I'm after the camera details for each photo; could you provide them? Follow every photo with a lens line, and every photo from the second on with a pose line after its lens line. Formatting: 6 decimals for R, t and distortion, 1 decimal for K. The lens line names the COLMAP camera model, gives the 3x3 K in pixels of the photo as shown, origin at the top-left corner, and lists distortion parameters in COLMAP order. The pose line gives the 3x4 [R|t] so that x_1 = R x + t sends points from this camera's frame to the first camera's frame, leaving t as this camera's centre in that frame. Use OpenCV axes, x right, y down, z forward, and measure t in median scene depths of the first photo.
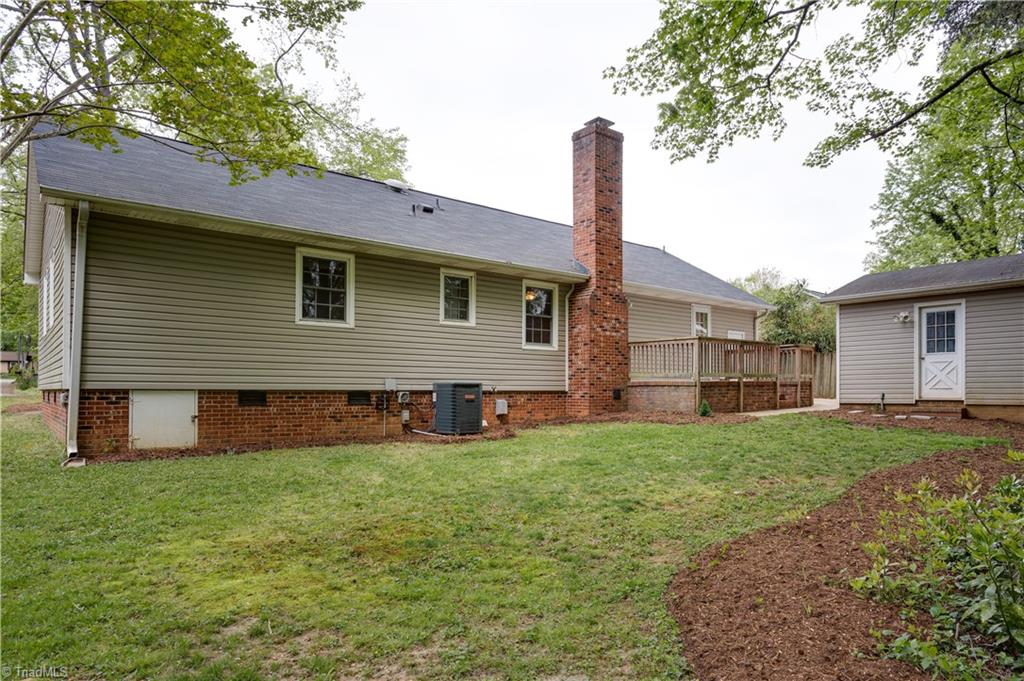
lens RADIAL K [[611.1, 0, 513.0], [0, 611.1, 358.2], [0, 0, 1]] dist [-0.027415, 0.001360]
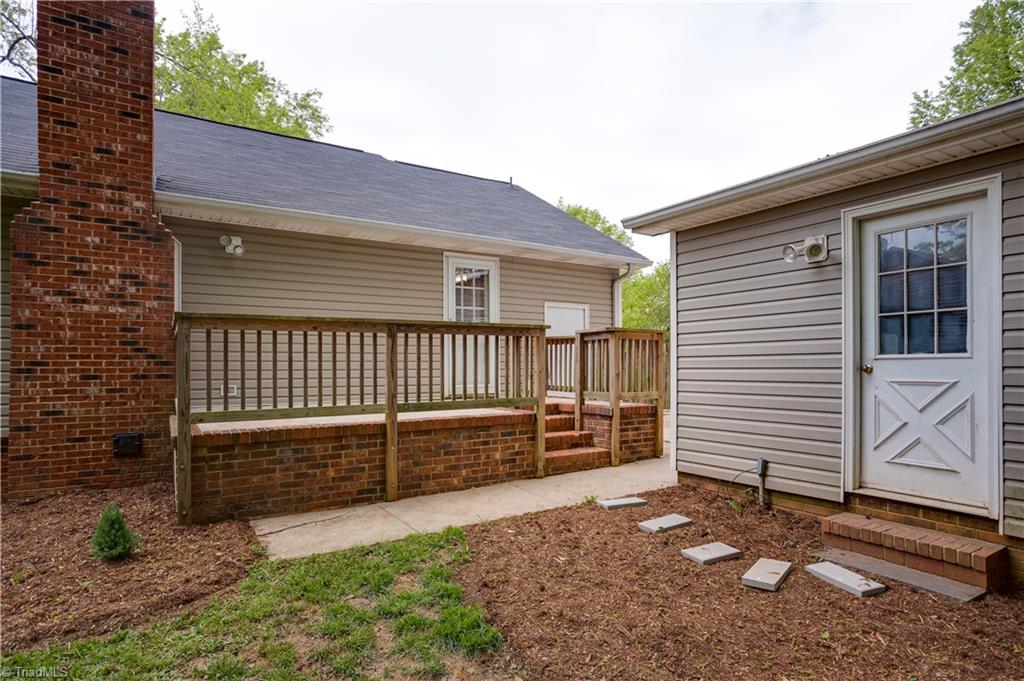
lens RADIAL K [[553.0, 0, 512.0], [0, 553.0, 340.5], [0, 0, 1]] dist [-0.028356, 0.000493]
pose [[0.993534, -0.005213, -0.113411, 0.496406], [0.005898, 0.999966, 0.005701, -0.018267], [0.113378, -0.006333, 0.993532, 0.648531]]
